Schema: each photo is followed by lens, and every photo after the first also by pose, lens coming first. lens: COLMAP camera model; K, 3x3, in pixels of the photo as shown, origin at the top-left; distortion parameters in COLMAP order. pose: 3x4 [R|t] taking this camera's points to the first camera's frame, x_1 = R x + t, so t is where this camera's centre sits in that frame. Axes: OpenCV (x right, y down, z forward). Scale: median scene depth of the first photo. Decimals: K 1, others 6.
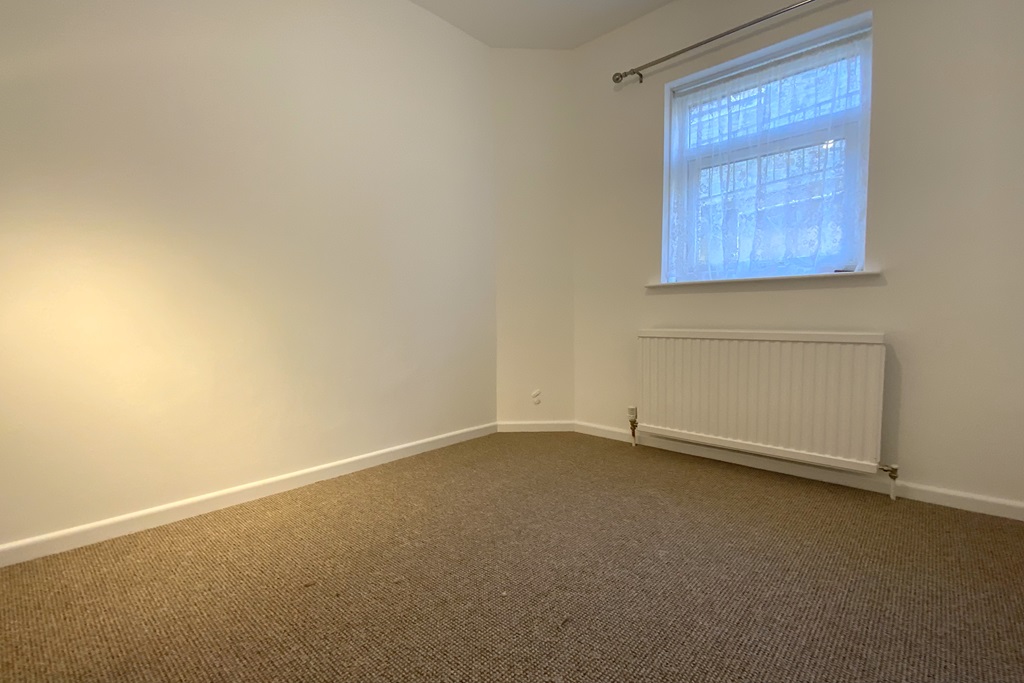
lens RADIAL K [[461.4, 0, 512.0], [0, 461.4, 341.5], [0, 0, 1]] dist [0.000324, -0.000006]
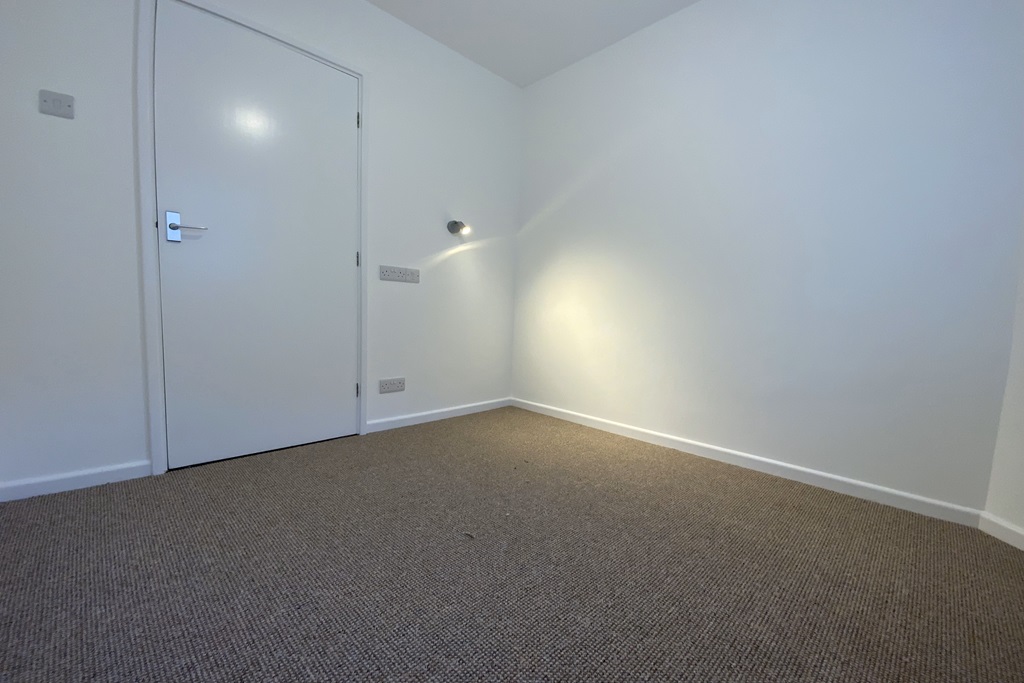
lens RADIAL K [[413.1, 0, 512.0], [0, 413.1, 341.5], [0, 0, 1]] dist [-0.000167, -0.000060]
pose [[-0.048535, 0.081610, -0.995482, 0.791150], [-0.090166, 0.992229, 0.085740, -0.038975], [0.994743, 0.093920, -0.040799, 0.705534]]
